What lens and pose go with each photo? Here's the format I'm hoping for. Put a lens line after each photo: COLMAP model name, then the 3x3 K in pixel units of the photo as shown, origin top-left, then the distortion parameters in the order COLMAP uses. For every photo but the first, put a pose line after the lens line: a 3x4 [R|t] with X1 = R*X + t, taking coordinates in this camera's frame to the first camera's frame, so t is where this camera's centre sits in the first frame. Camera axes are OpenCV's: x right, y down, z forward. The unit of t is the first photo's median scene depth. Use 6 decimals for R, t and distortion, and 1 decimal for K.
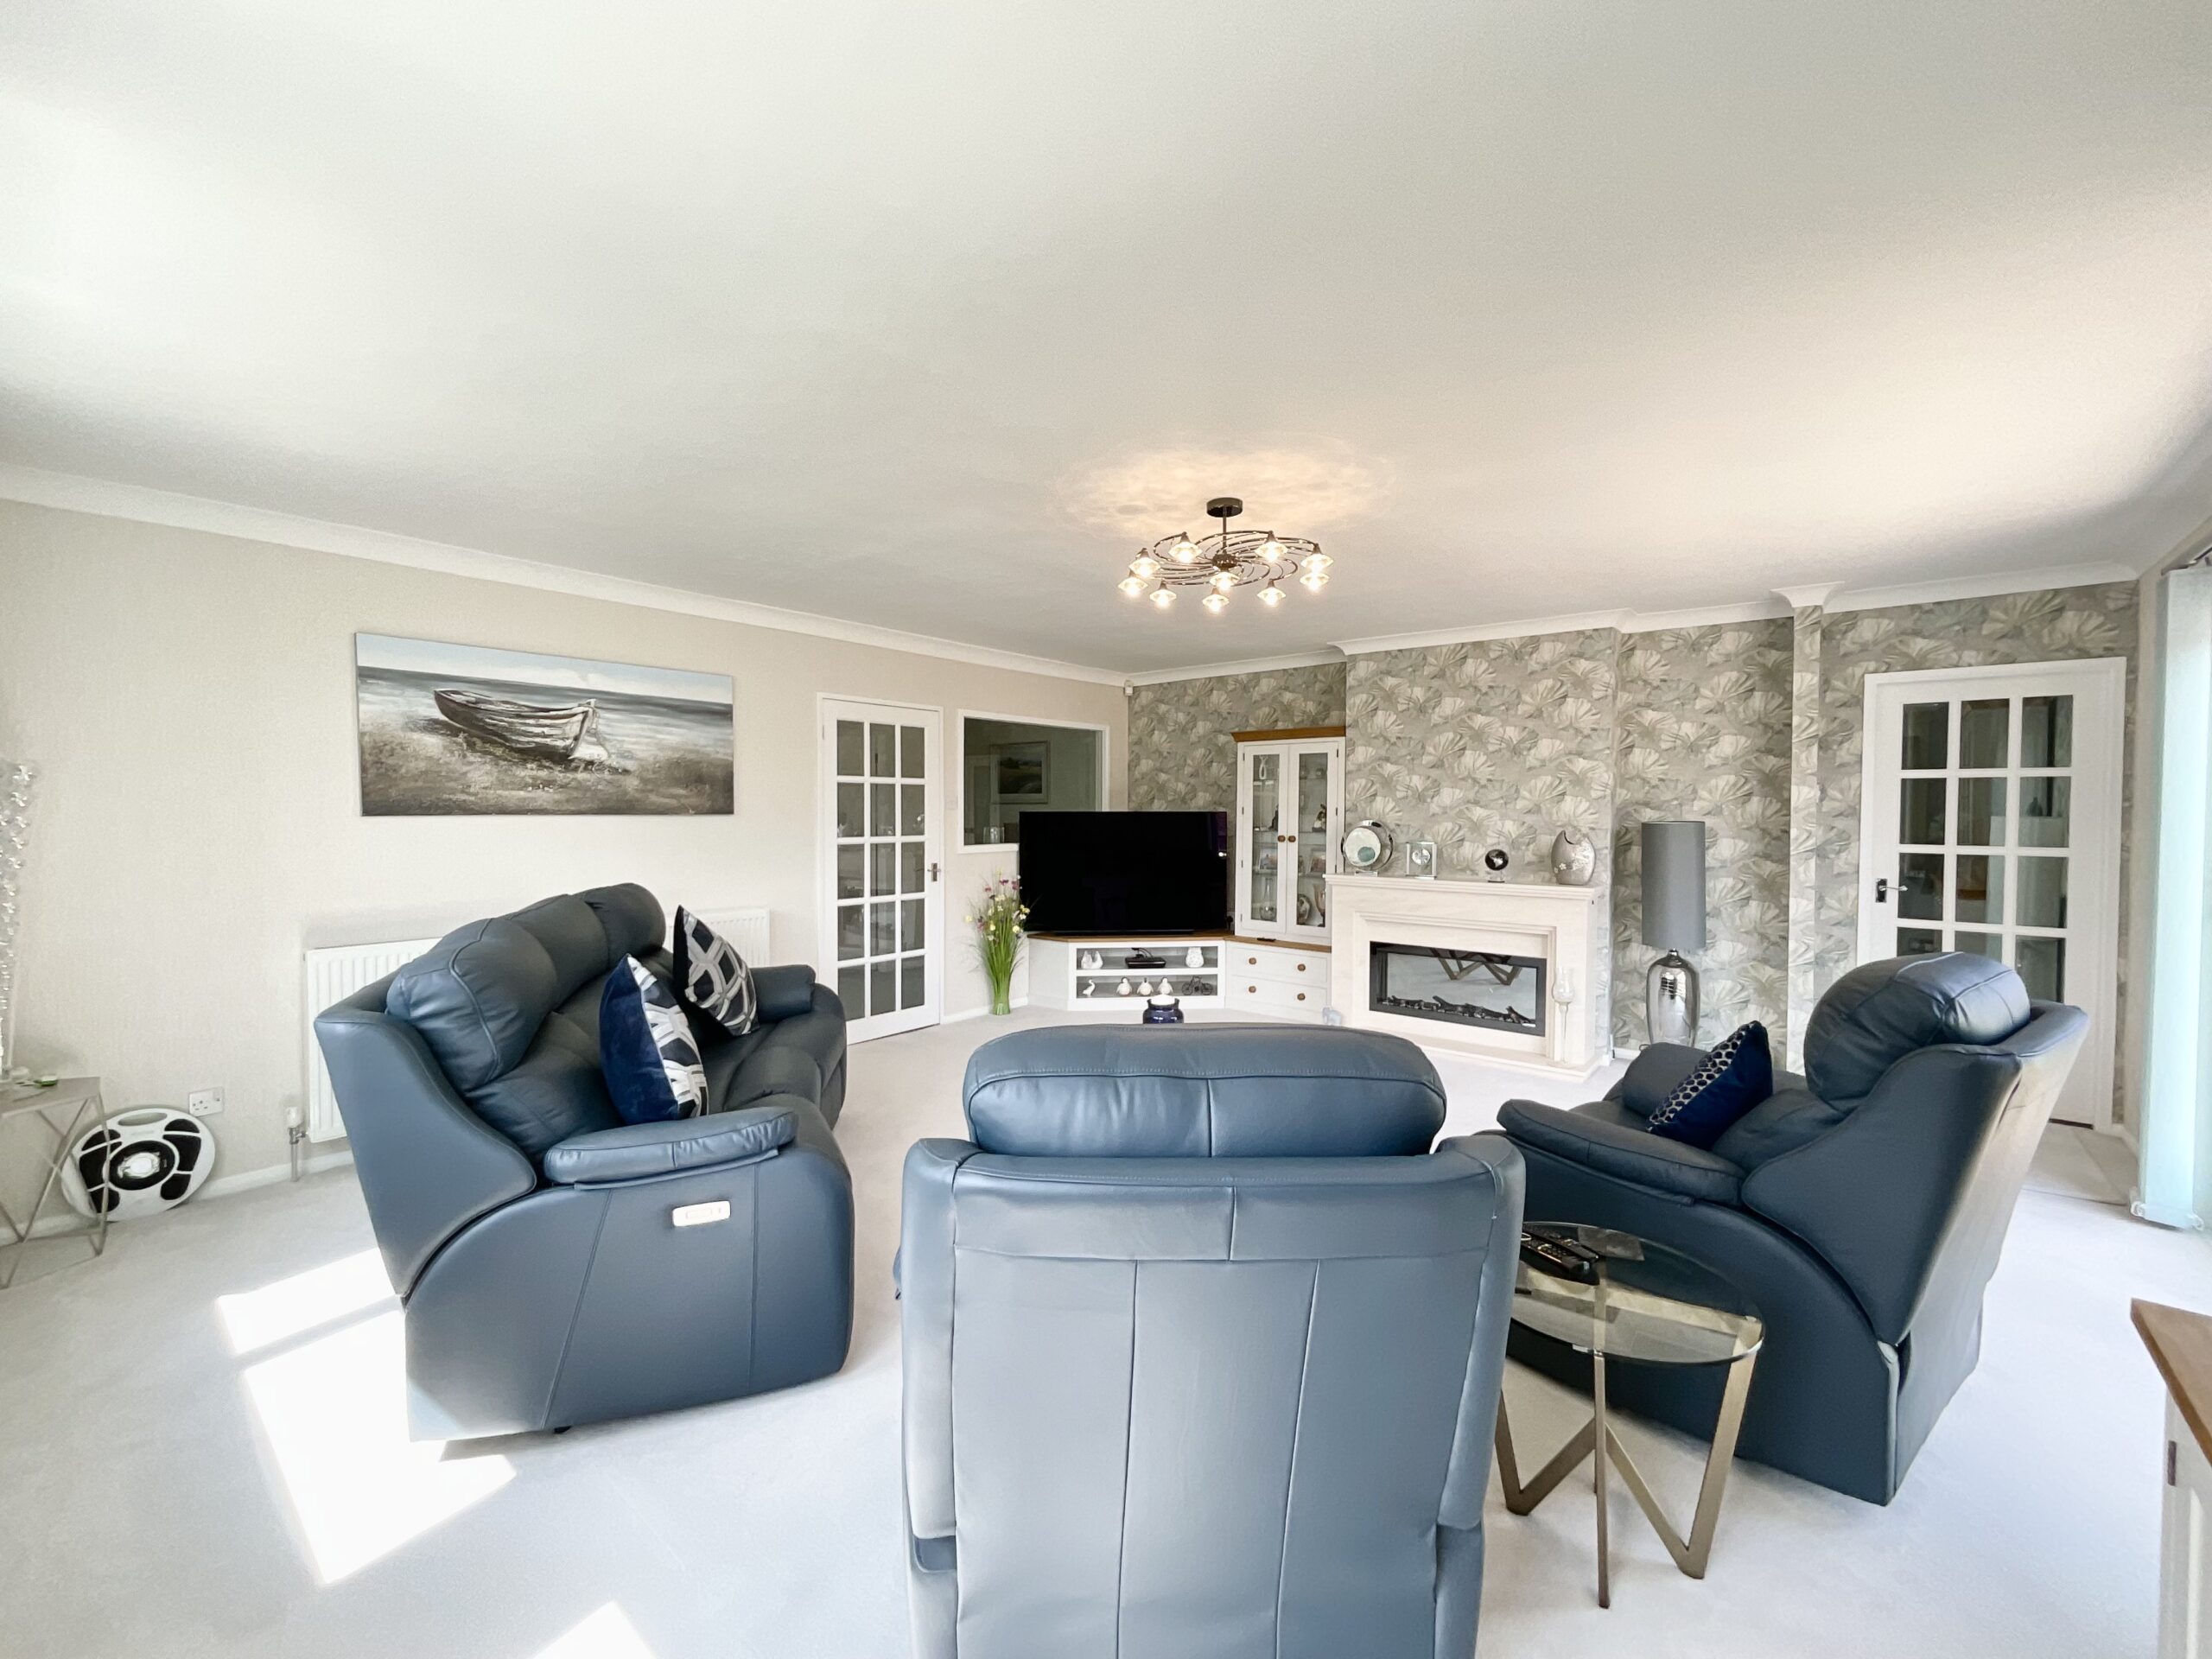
lens RADIAL K [[905.5, 0, 1101.5], [0, 905.5, 825.3], [0, 0, 1]] dist [0.008839, -0.002047]
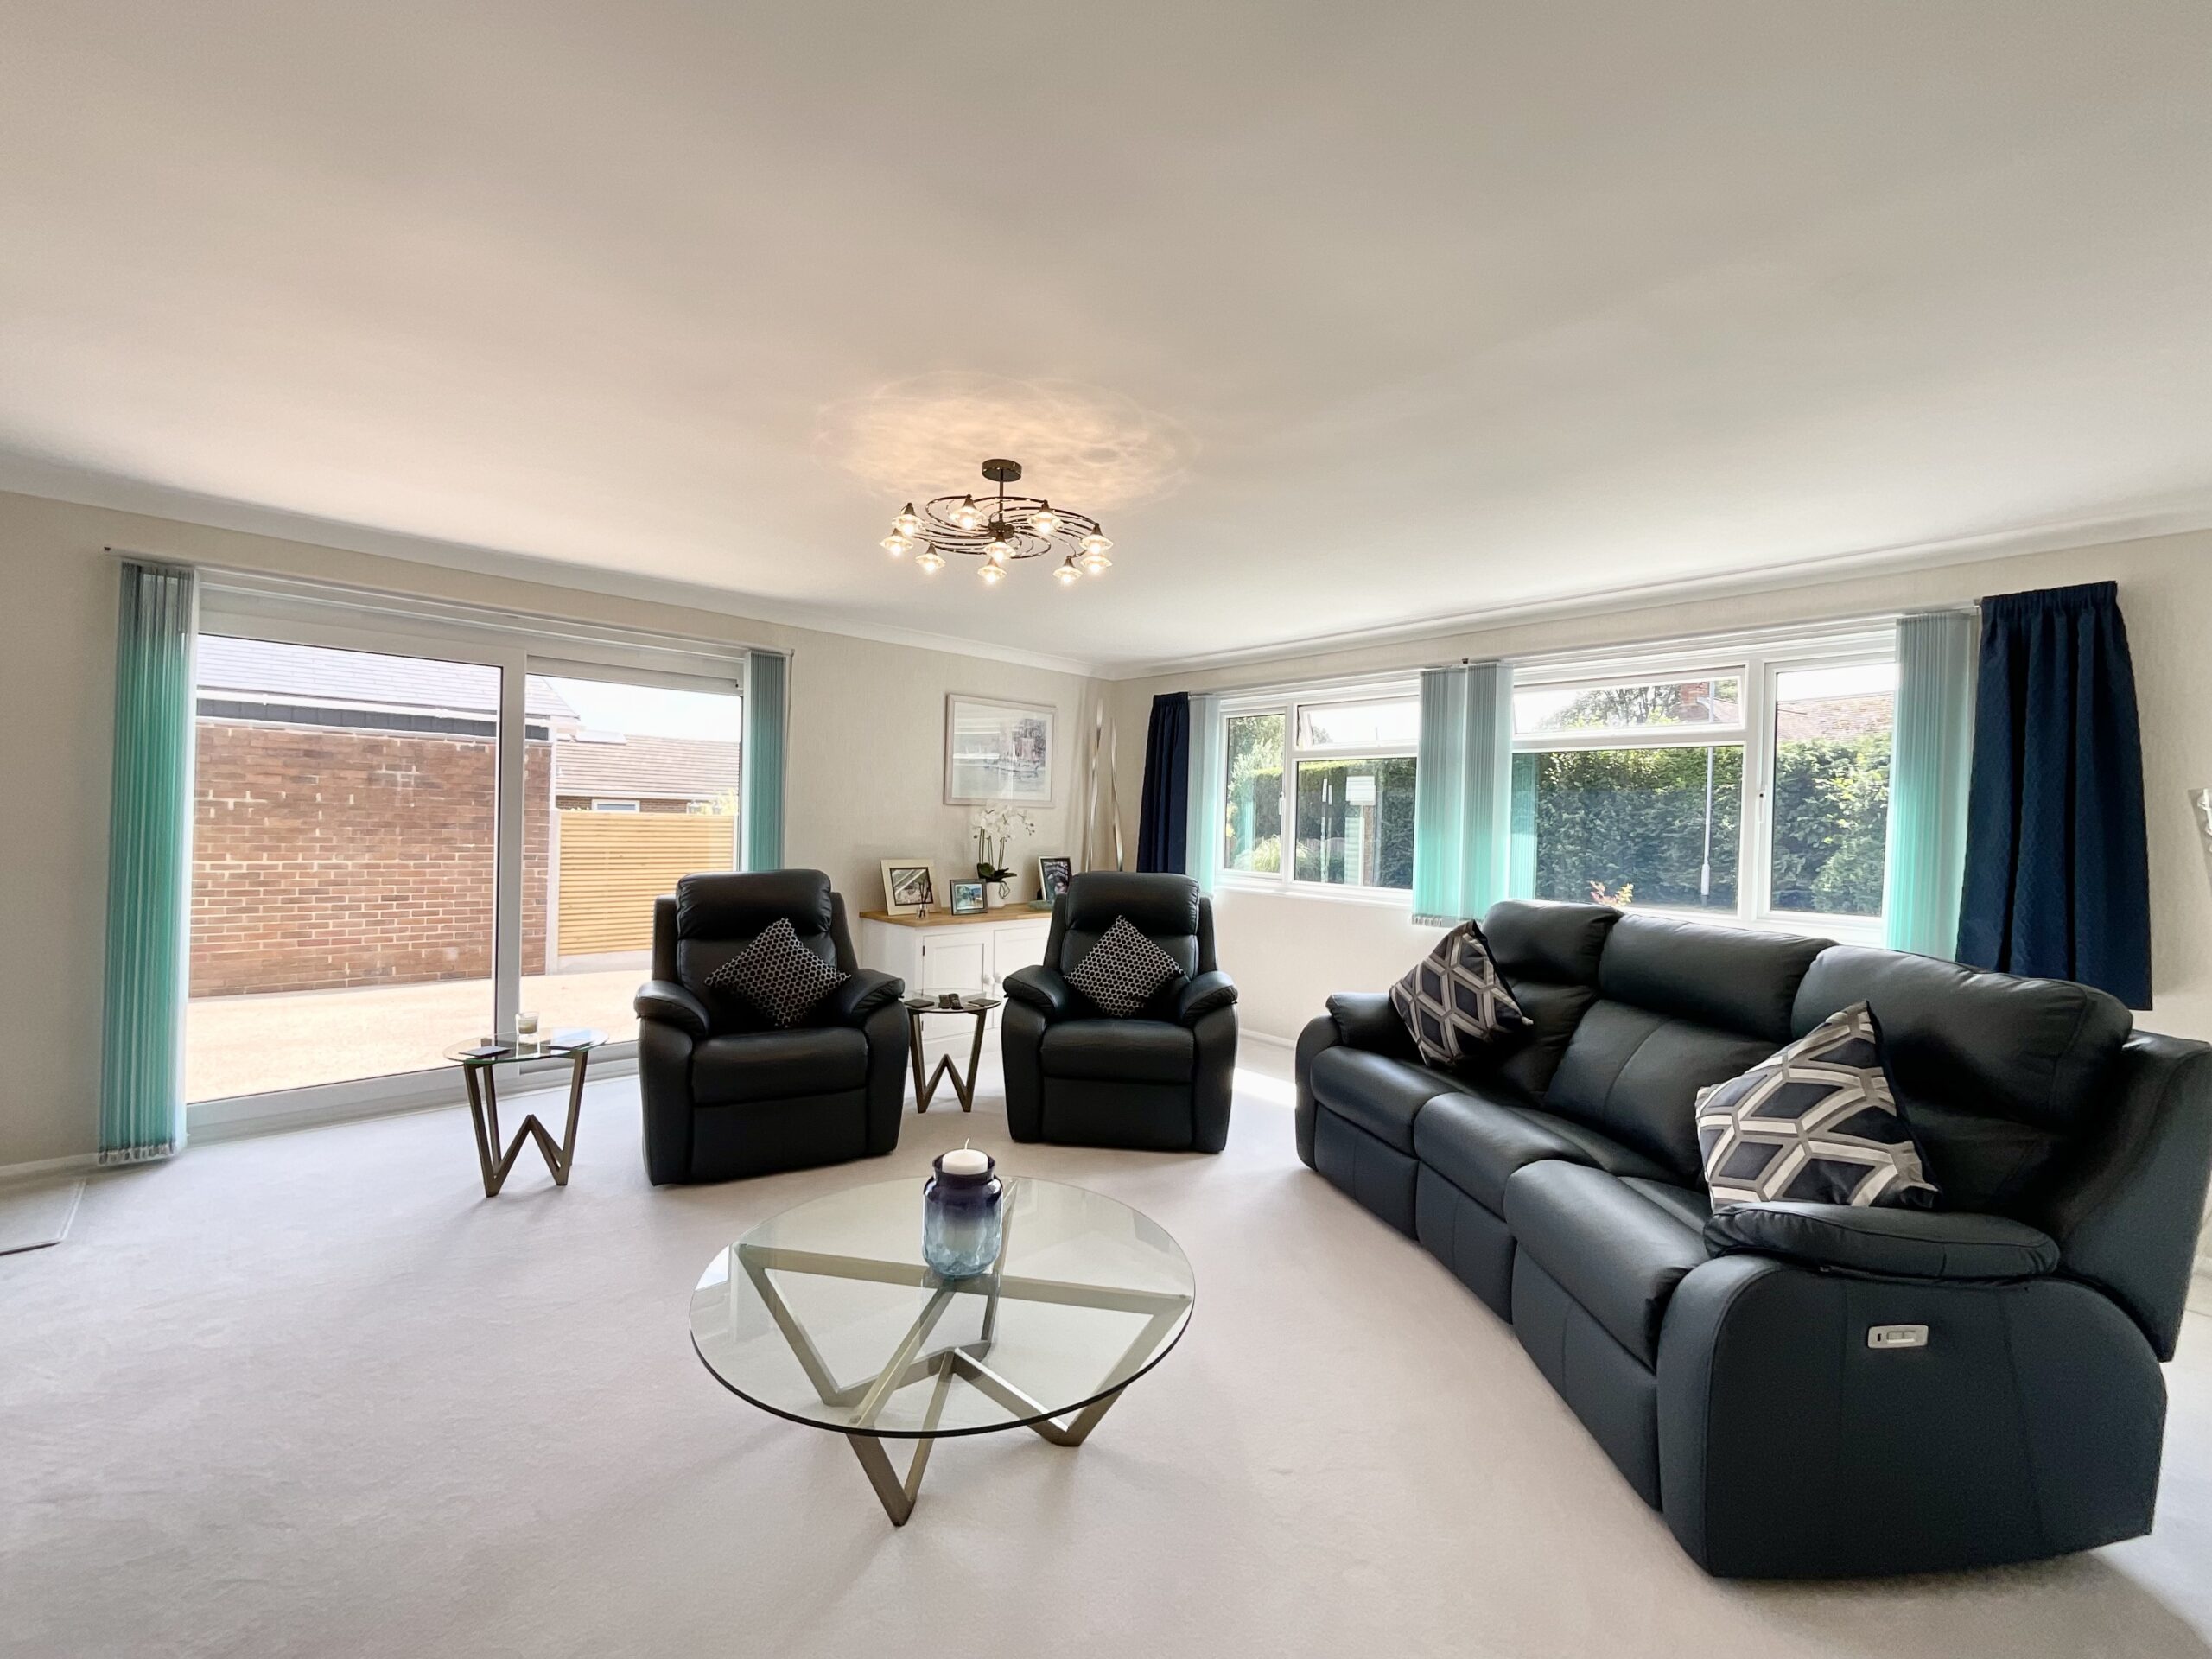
lens RADIAL K [[905.5, 0, 1091.8], [0, 905.5, 830.8], [0, 0, 1]] dist [0.008839, -0.002047]
pose [[-0.989128, -0.032529, 0.143412, -0.056404], [-0.028098, 0.999066, 0.032819, -0.013250], [-0.144346, 0.028433, -0.989119, 1.119442]]
